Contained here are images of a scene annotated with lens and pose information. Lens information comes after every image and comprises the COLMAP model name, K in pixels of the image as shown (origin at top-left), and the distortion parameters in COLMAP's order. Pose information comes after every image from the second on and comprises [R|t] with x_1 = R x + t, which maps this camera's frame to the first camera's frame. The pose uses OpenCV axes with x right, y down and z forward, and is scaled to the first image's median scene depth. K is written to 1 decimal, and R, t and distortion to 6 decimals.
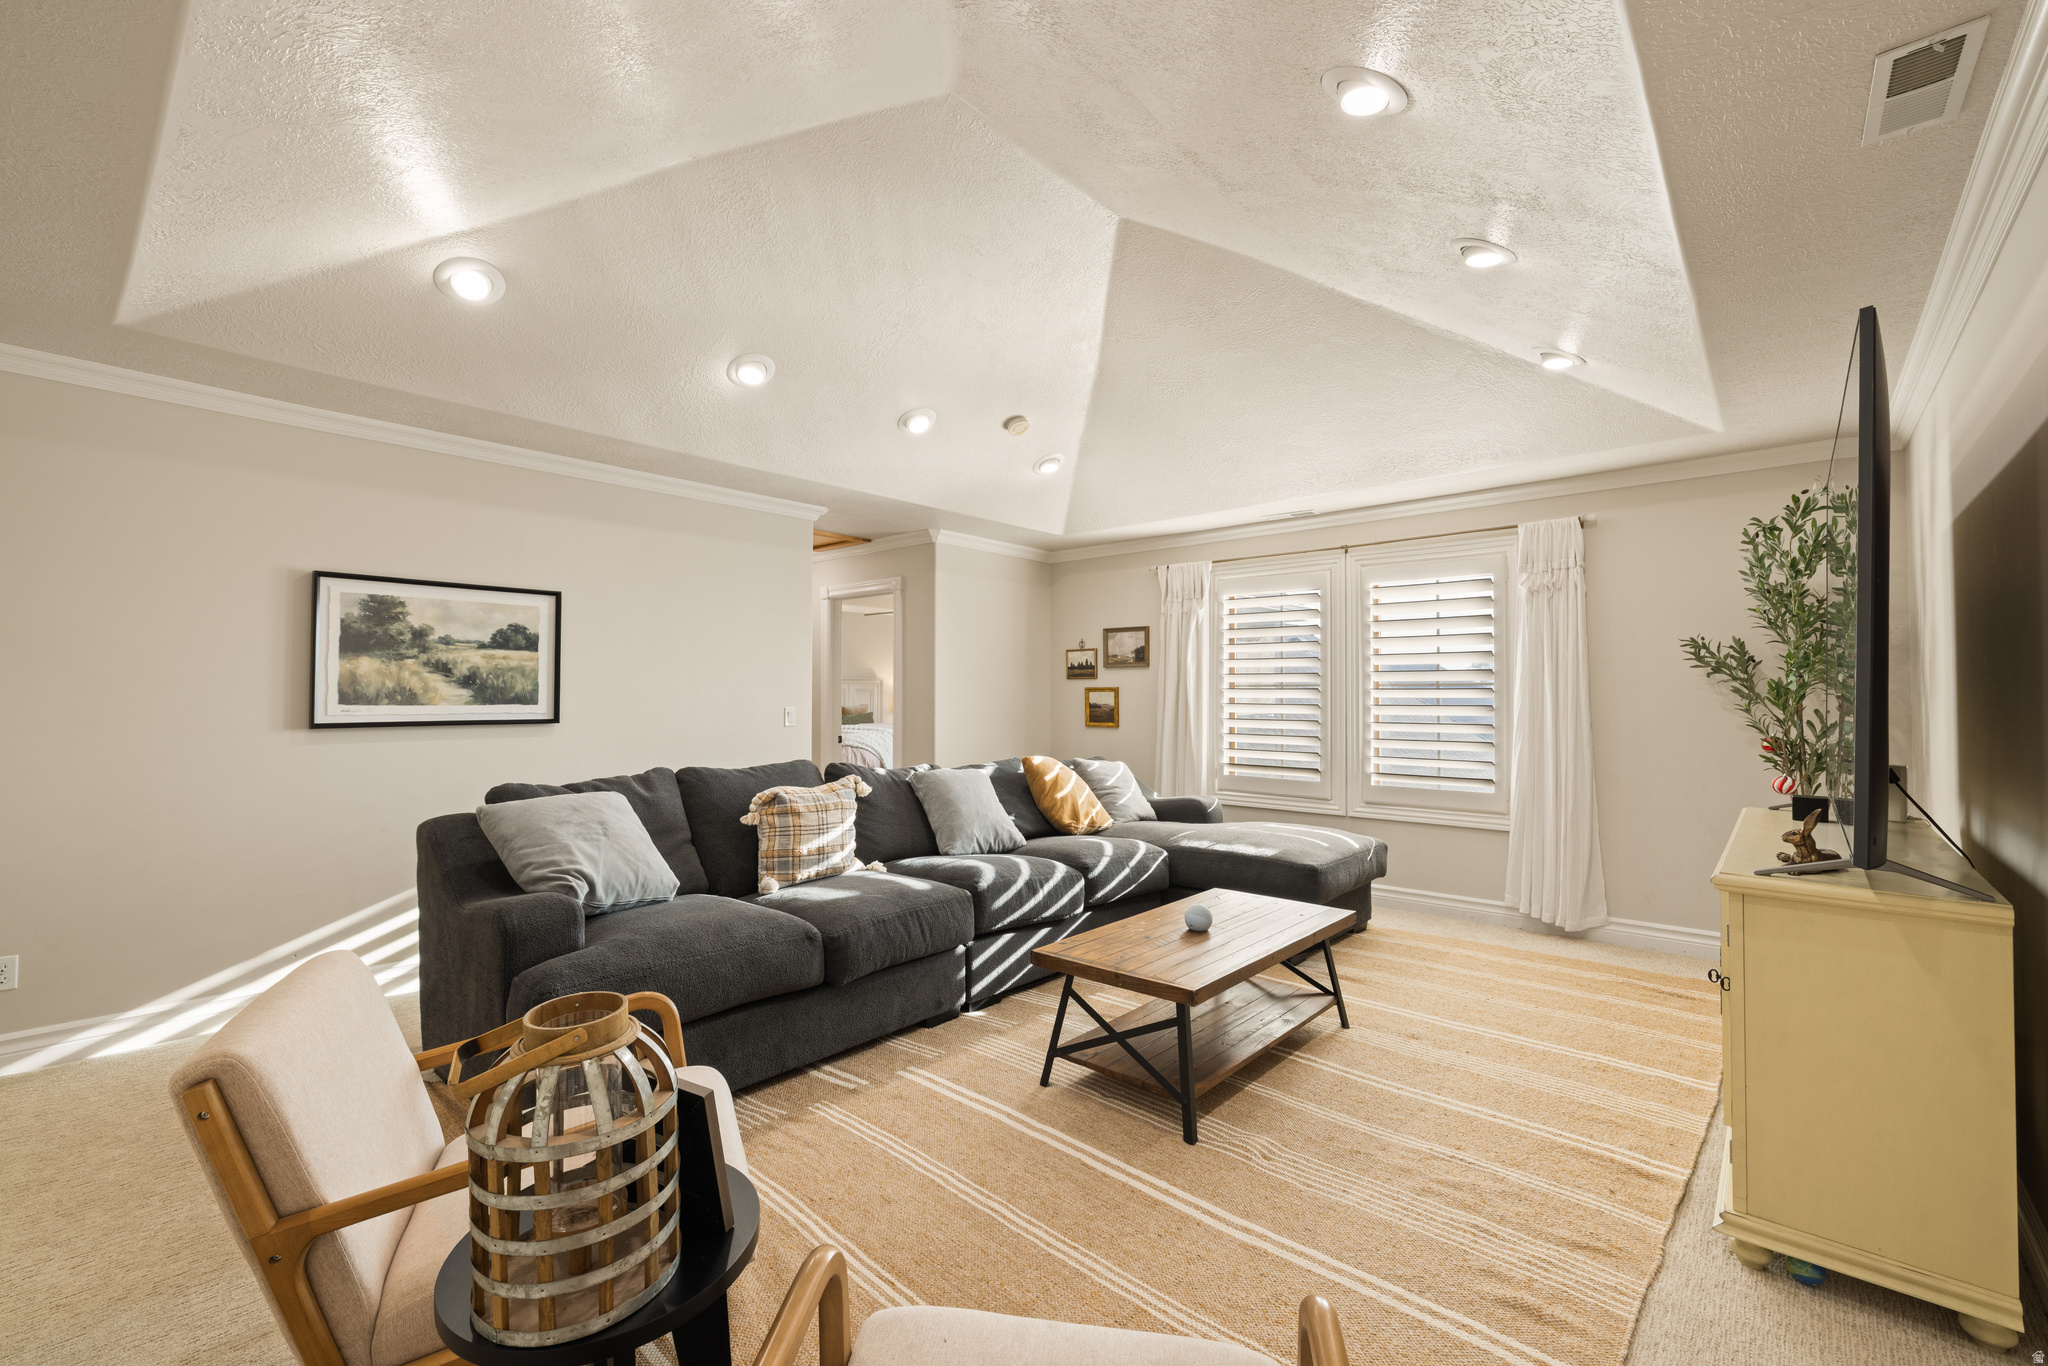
lens RADIAL K [[866.2, 0, 1014.0], [0, 866.2, 678.6], [0, 0, 1]] dist [-0.000595, -0.000021]
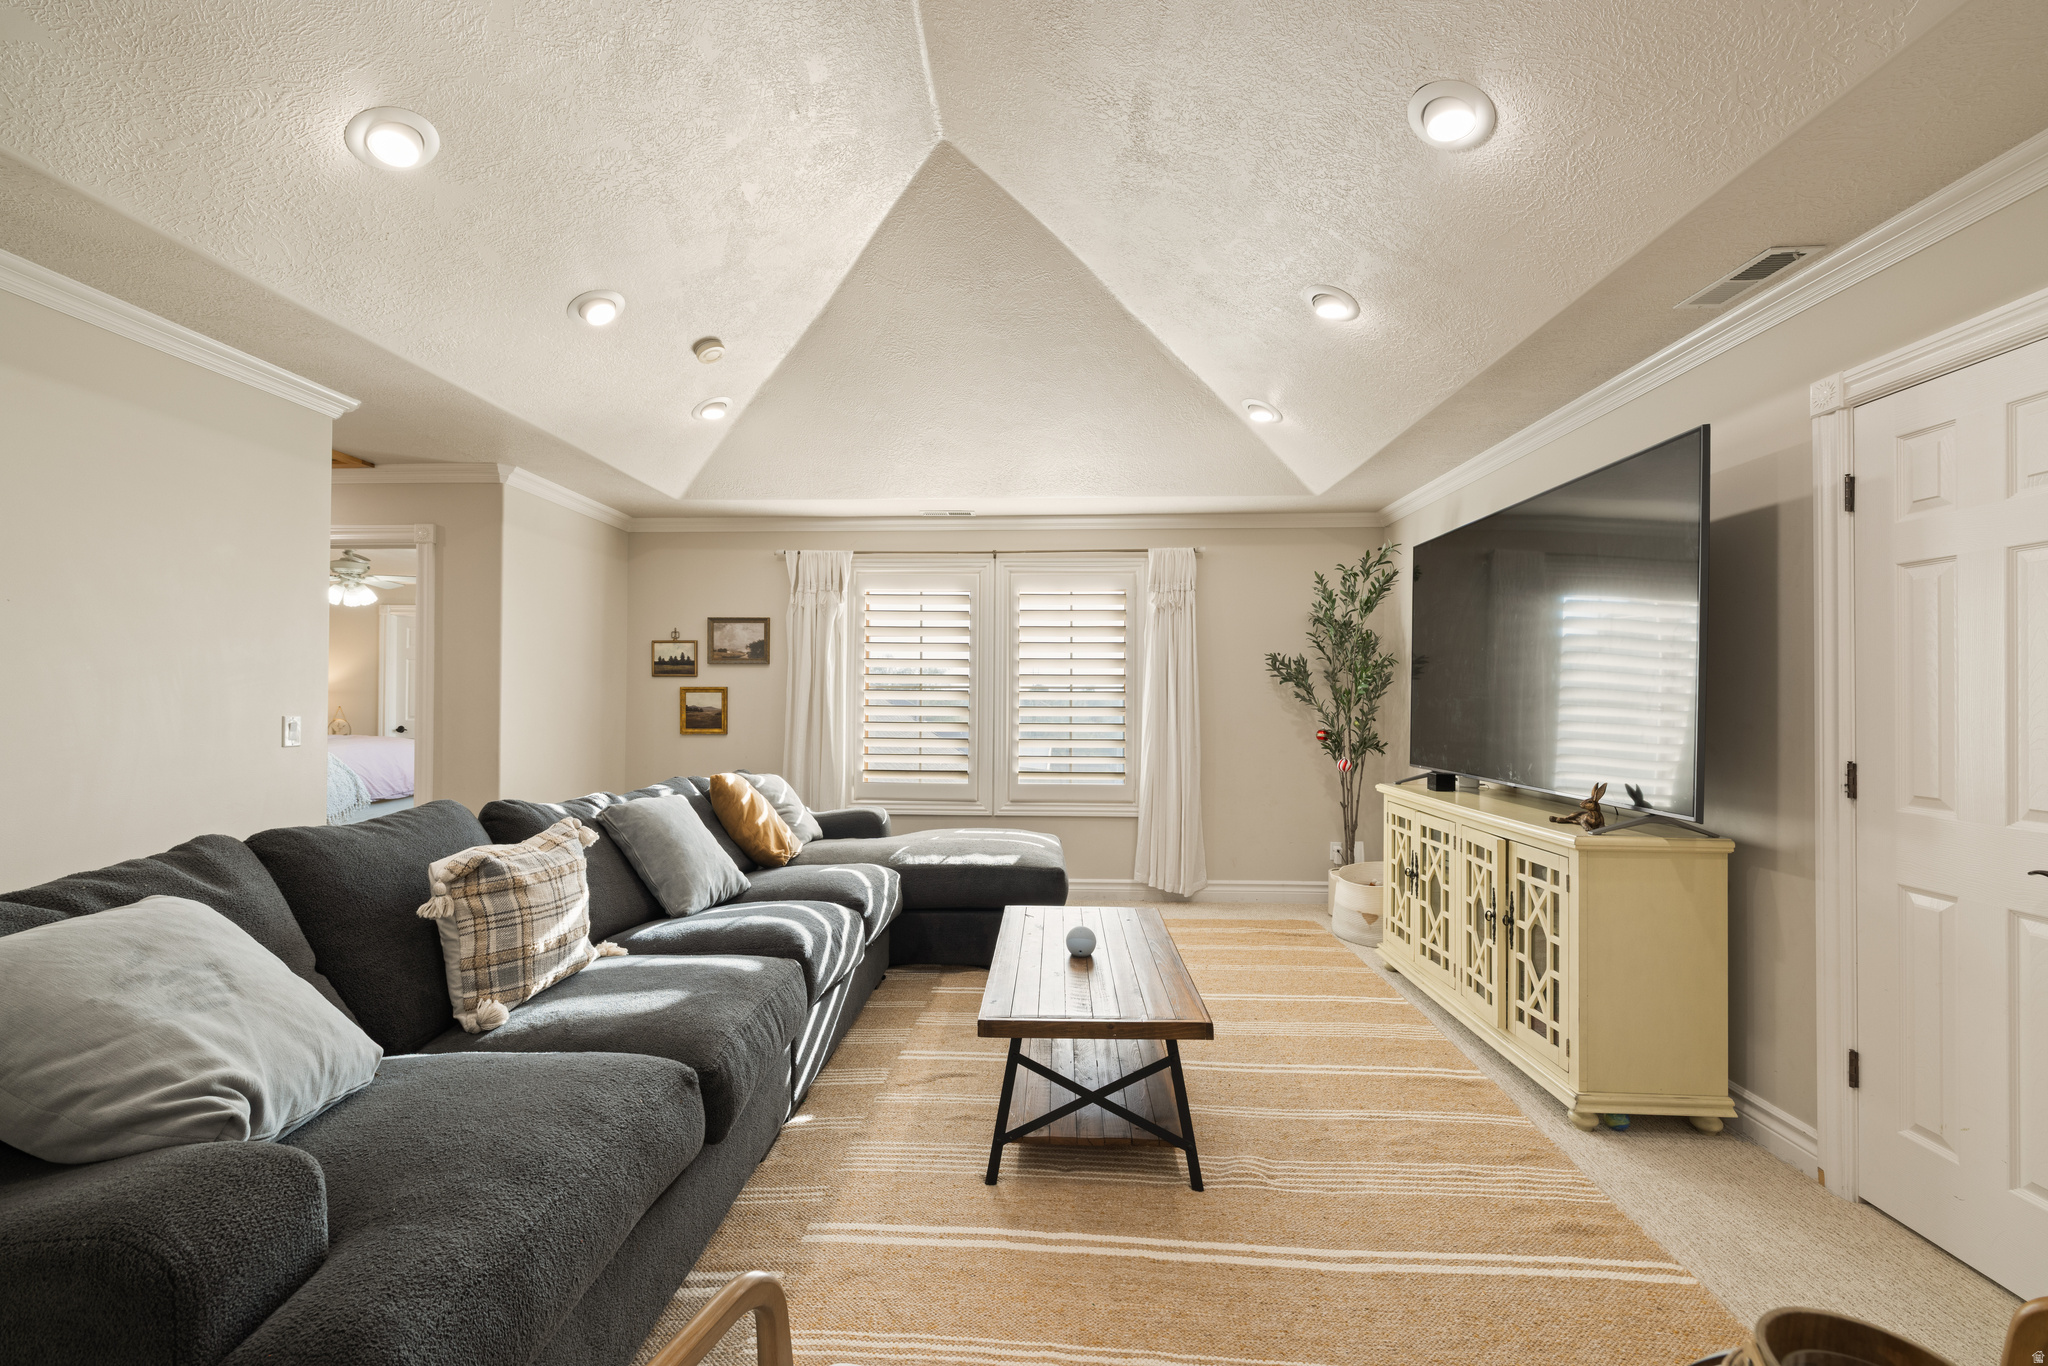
lens RADIAL K [[862.9, 0, 1018.8], [0, 862.9, 688.2], [0, 0, 1]] dist [0.000537, 0.000150]
pose [[0.772347, 0.008523, 0.635144, -0.349018], [-0.015043, 0.999875, 0.004875, 0.004536], [-0.635023, -0.013320, 0.772379, 0.283253]]
